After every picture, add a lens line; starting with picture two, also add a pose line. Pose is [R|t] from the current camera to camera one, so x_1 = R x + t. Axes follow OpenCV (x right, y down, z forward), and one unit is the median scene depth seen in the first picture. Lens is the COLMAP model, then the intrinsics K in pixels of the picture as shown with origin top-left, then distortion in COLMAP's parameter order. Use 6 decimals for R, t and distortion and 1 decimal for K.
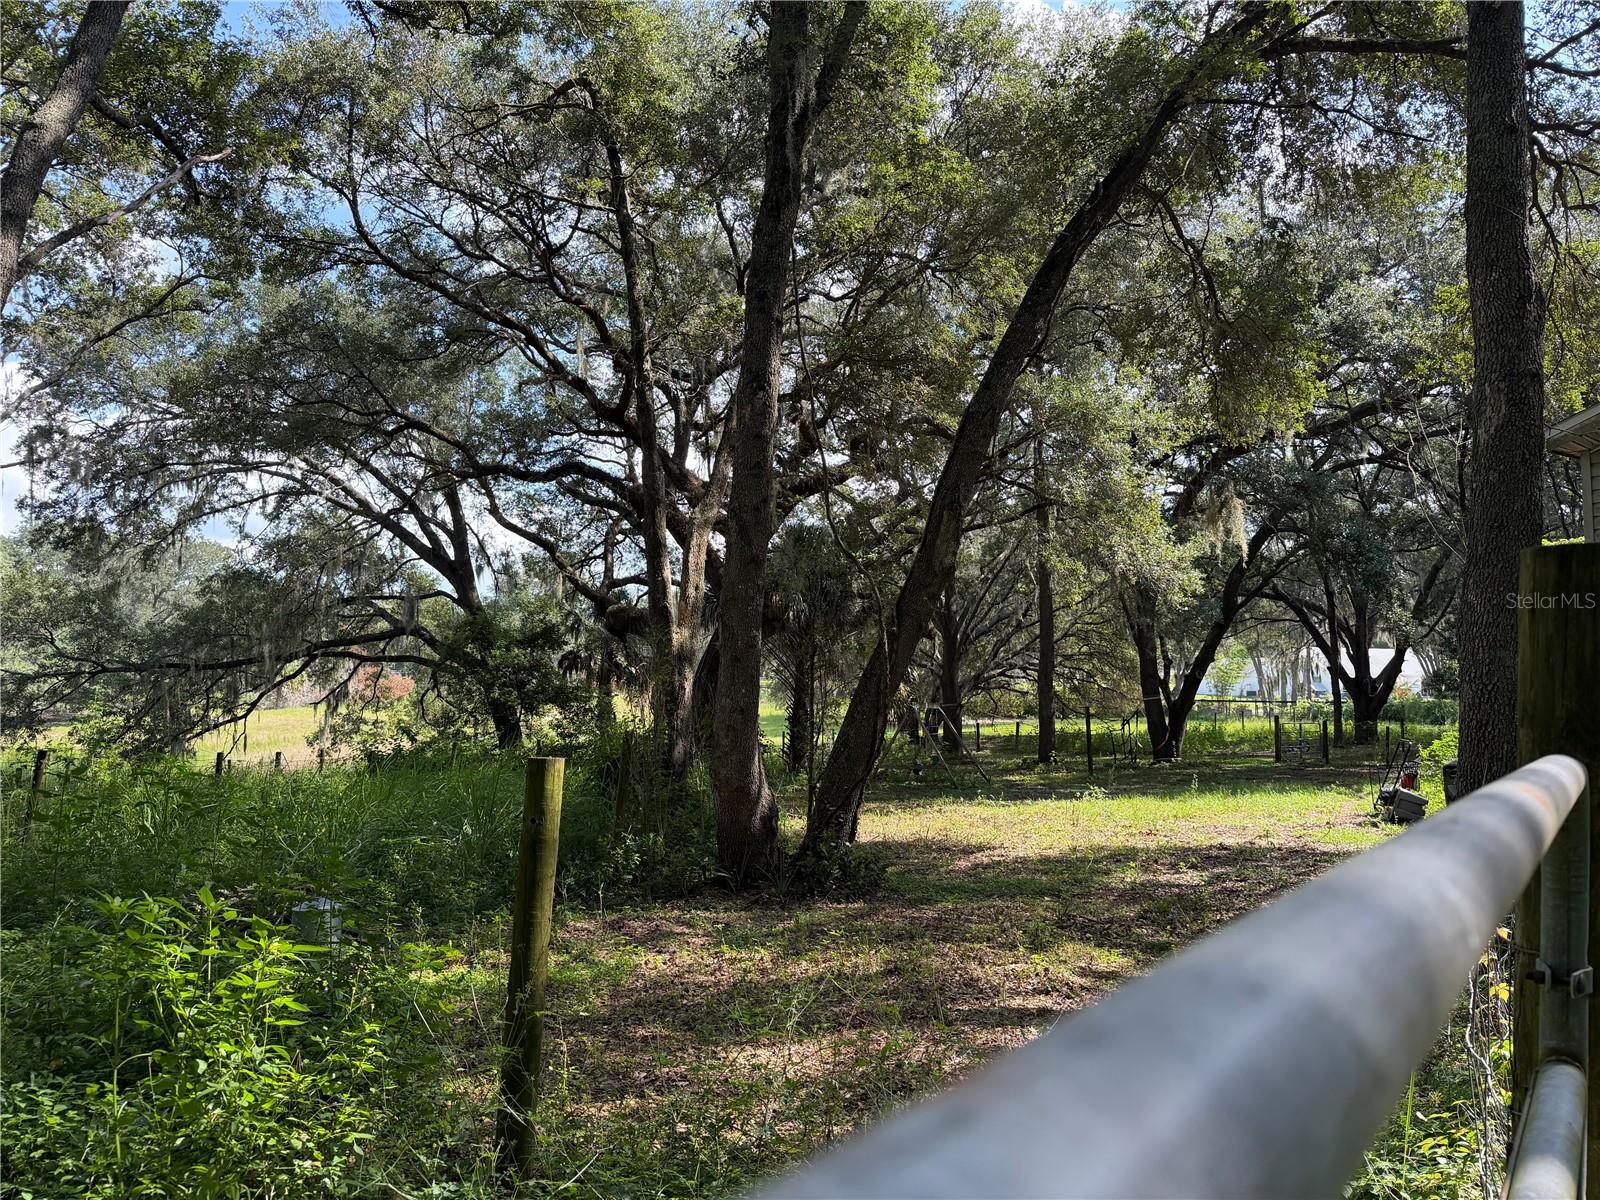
lens RADIAL K [[1116.8, 0, 799.4], [0, 1116.8, 615.9], [0, 0, 1]] dist [0.148624, -0.189482]
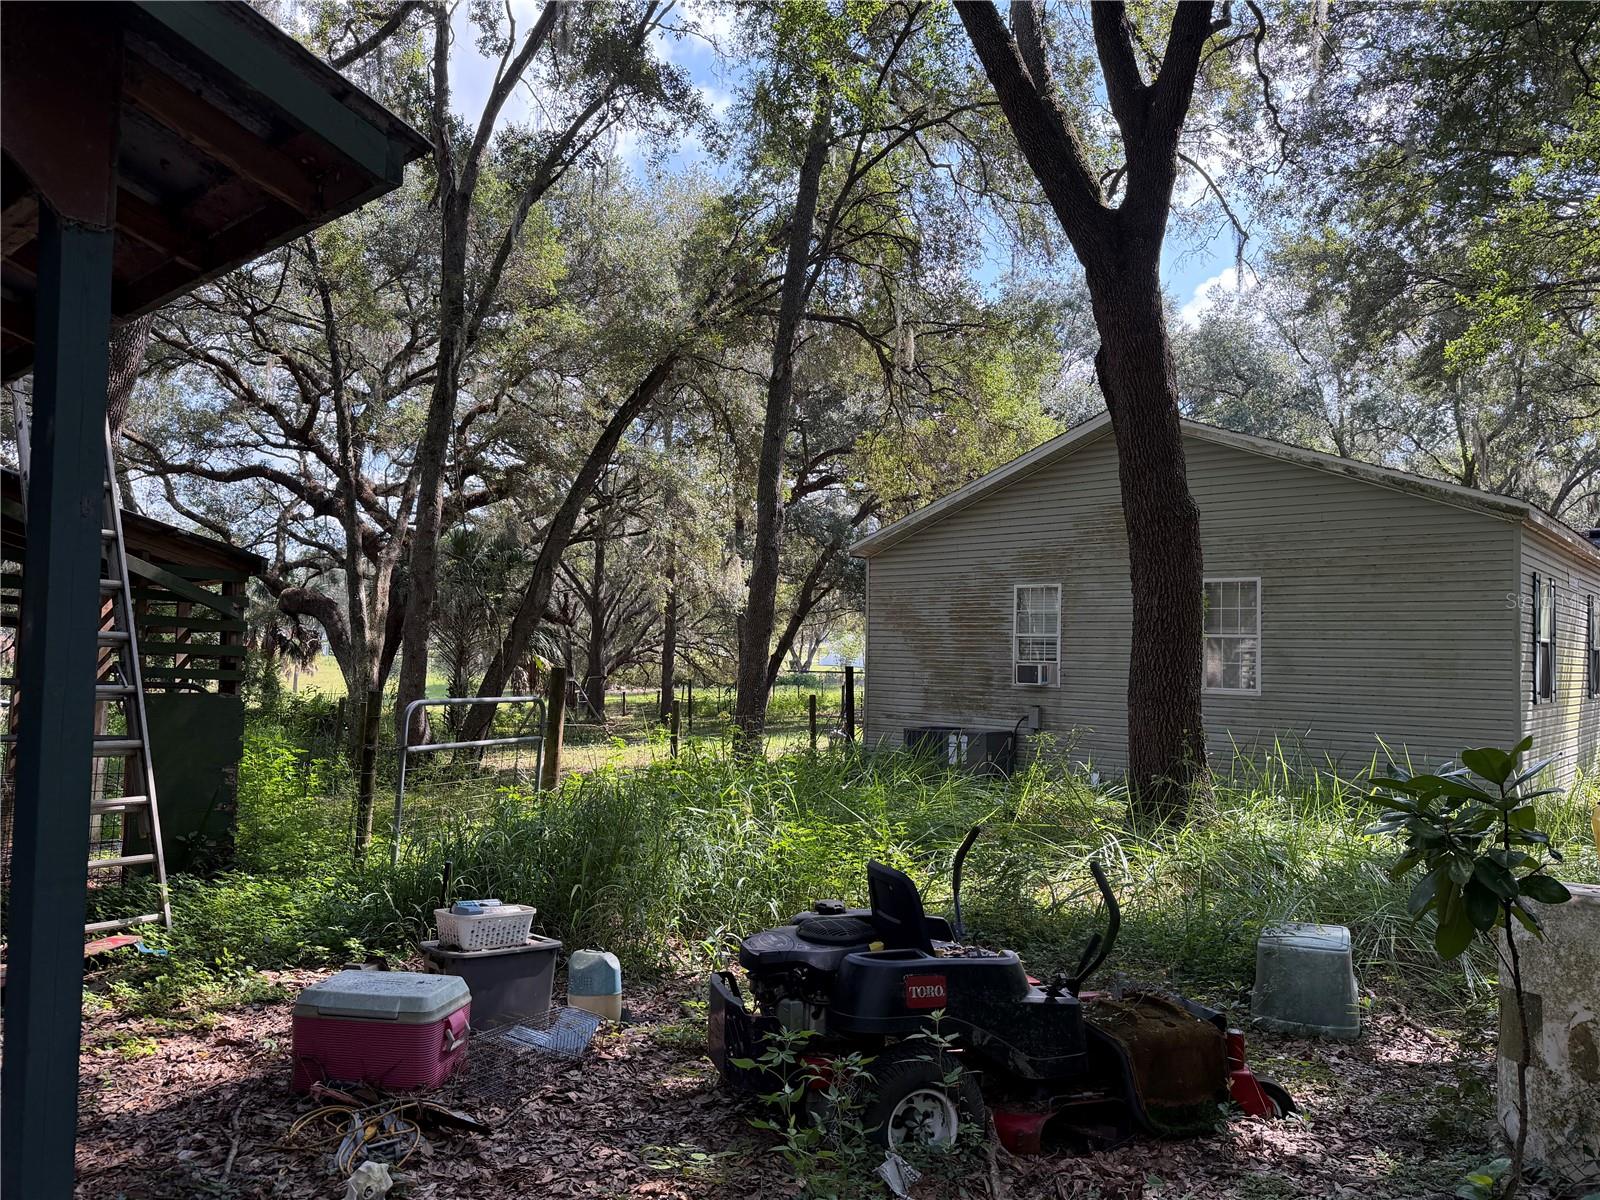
lens RADIAL K [[1114.9, 0, 792.7], [0, 1114.9, 606.7], [0, 0, 1]] dist [0.111074, -0.185858]
pose [[0.960804, 0.023362, 0.276241, 0.017287], [-0.028873, 0.999457, 0.015897, -0.056061], [-0.275720, -0.023250, 0.960957, -0.548635]]
